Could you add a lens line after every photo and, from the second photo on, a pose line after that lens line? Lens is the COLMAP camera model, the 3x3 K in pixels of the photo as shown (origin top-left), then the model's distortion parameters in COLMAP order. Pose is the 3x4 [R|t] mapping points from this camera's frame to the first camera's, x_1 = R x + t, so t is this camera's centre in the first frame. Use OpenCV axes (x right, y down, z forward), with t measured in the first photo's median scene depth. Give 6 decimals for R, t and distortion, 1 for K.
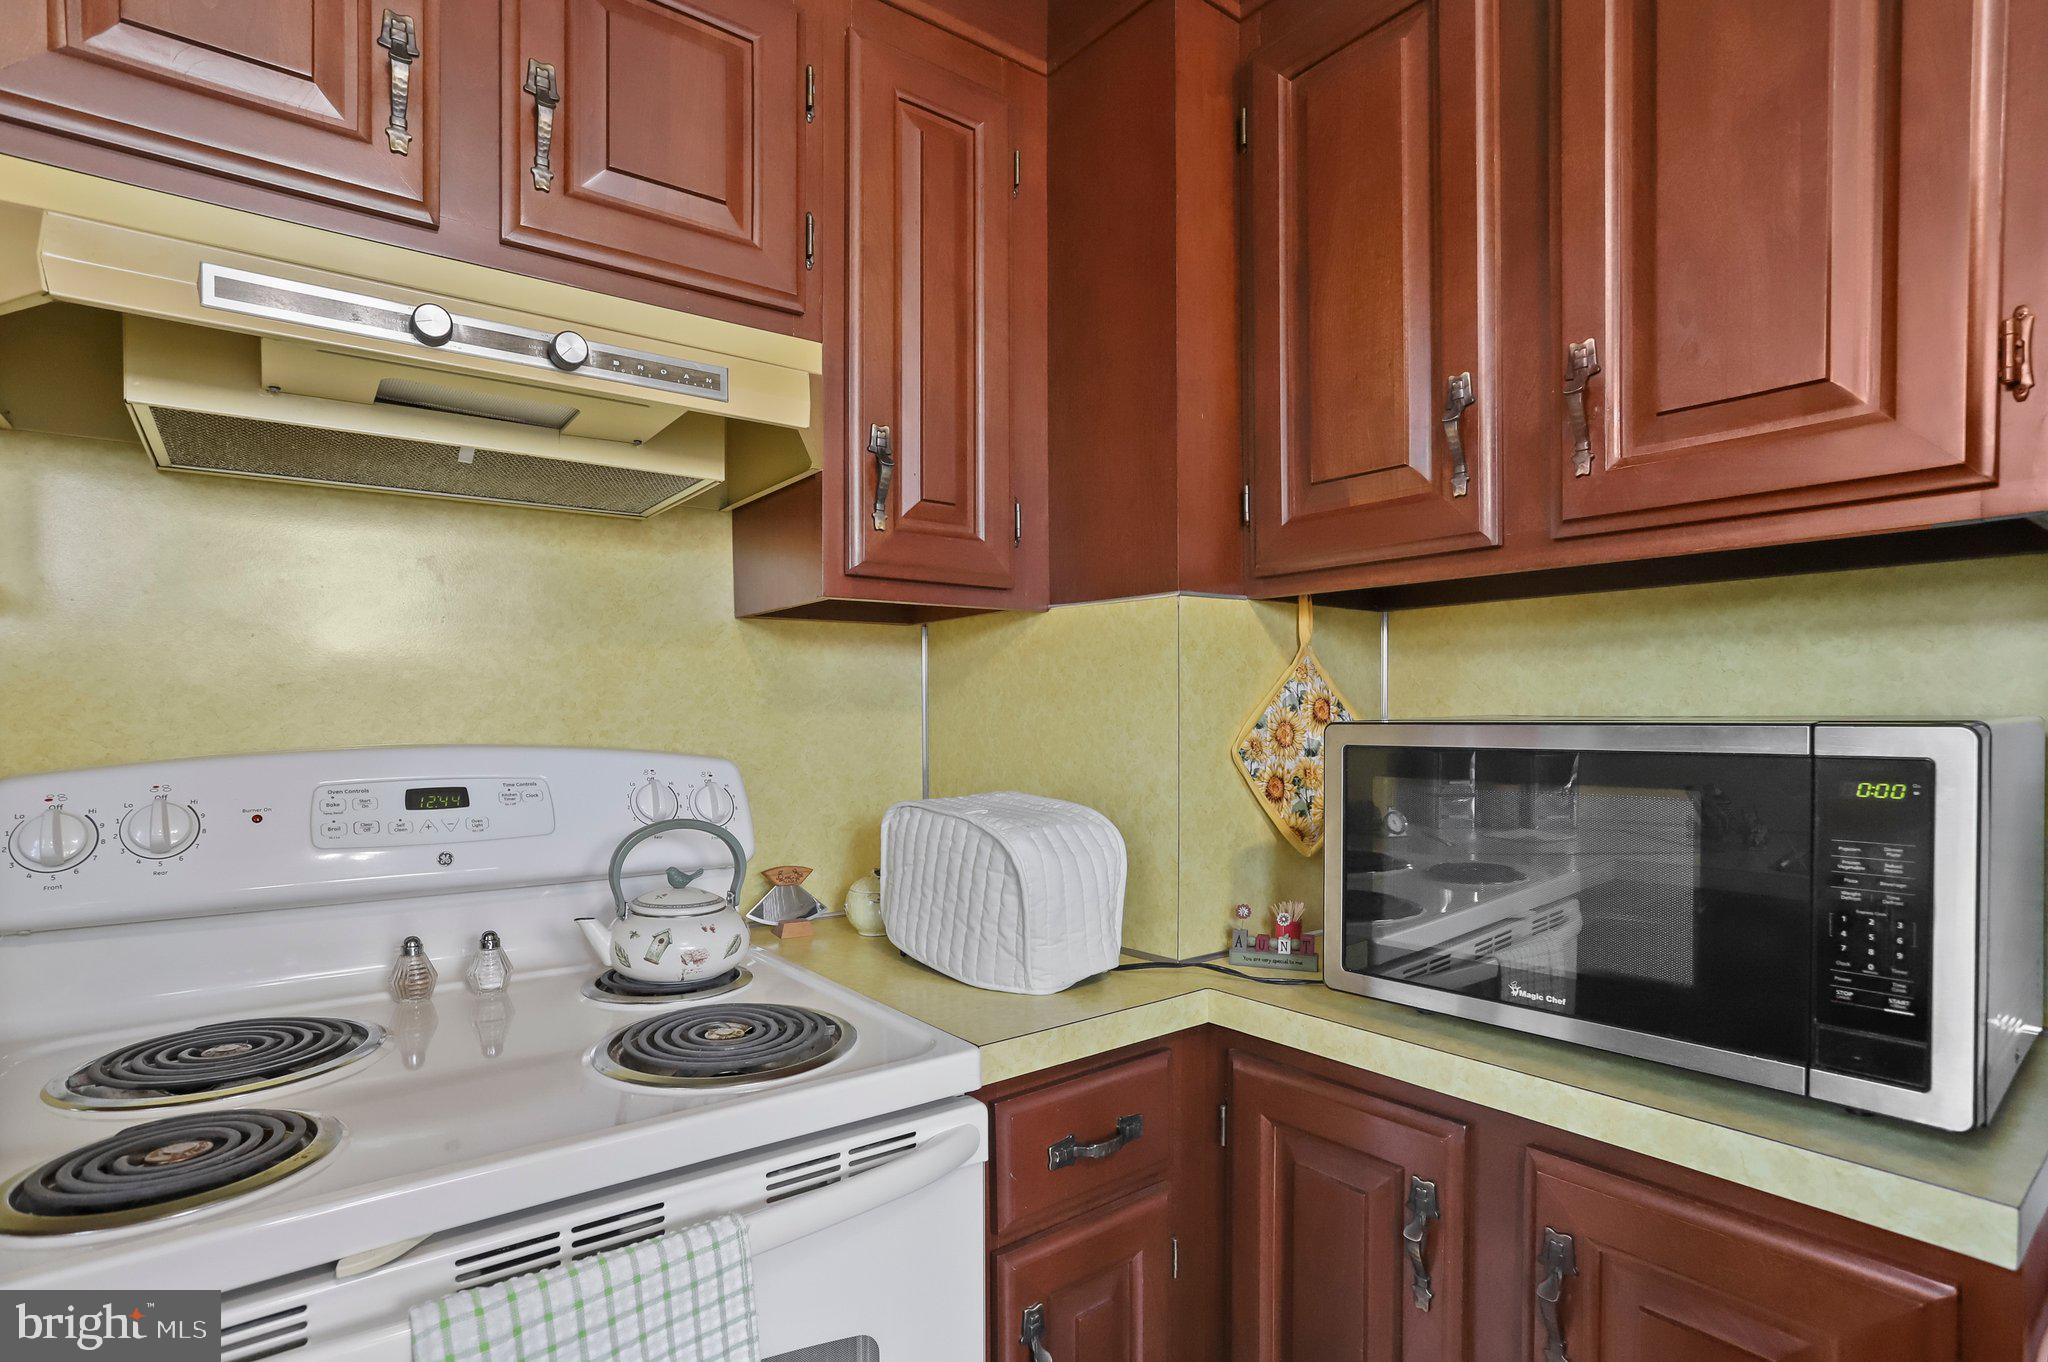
lens RADIAL K [[1016.9, 0, 1042.2], [0, 1016.9, 732.5], [0, 0, 1]] dist [-0.038764, 0.016070]
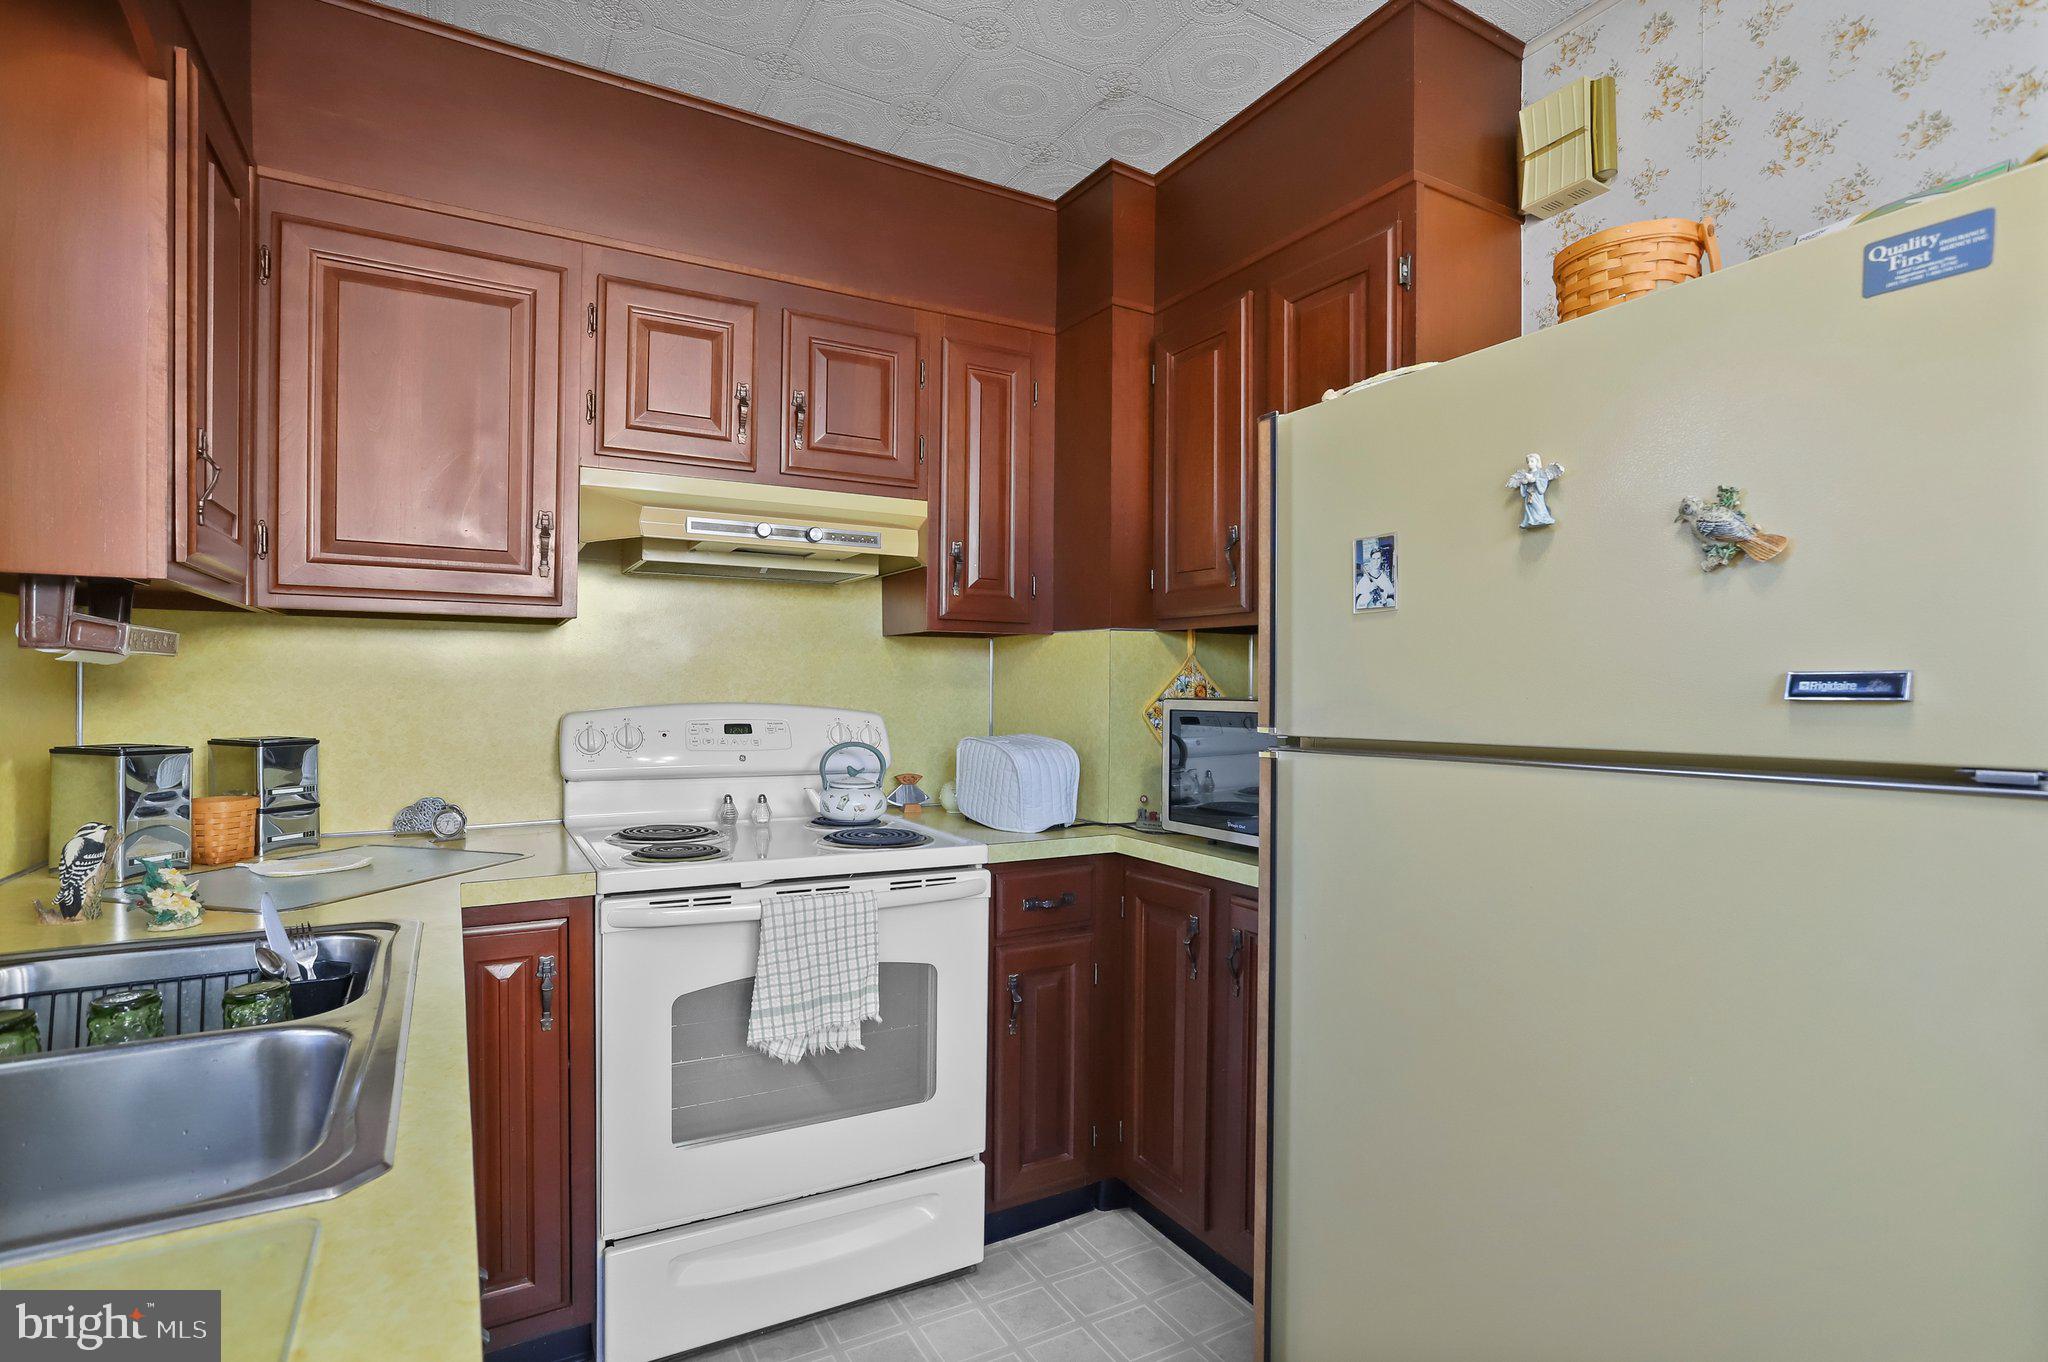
lens RADIAL K [[1016.9, 0, 1049.9], [0, 1016.9, 710.9], [0, 0, 1]] dist [-0.038764, 0.016070]
pose [[0.991259, 0.016855, -0.130846, 0.284353], [-0.016502, 0.999857, 0.003780, 0.010049], [0.130891, -0.001587, 0.991396, -0.928171]]
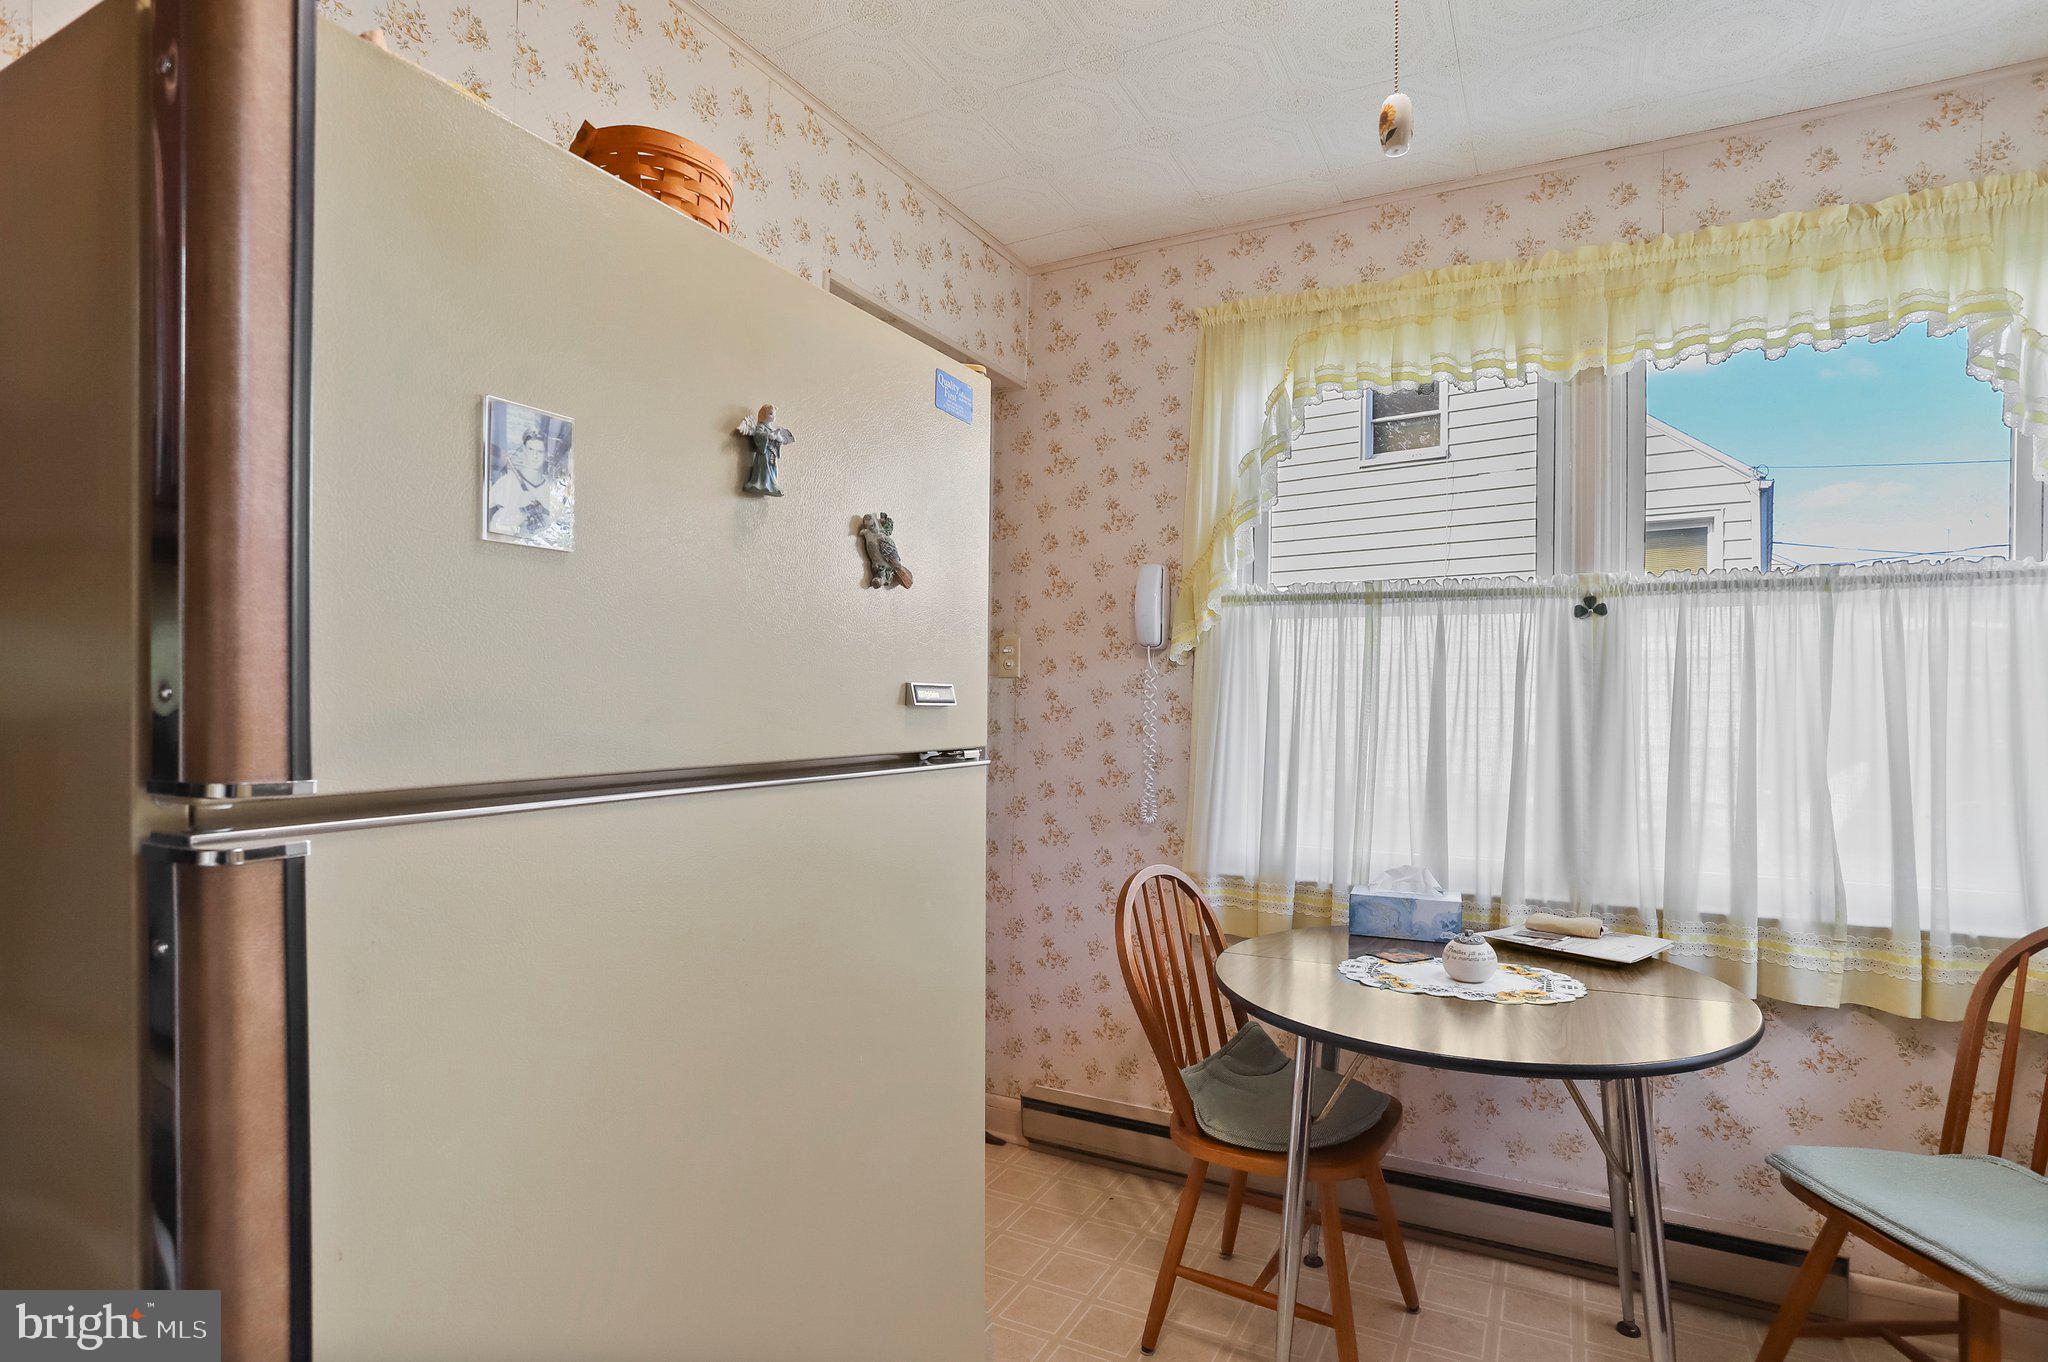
lens RADIAL K [[1016.9, 0, 1075.2], [0, 1016.9, 714.9], [0, 0, 1]] dist [-0.038764, 0.016070]
pose [[-0.414336, -0.002517, 0.910120, -0.741853], [0.006945, 0.999958, 0.005927, -0.010041], [-0.910097, 0.008777, -0.414302, 1.410489]]
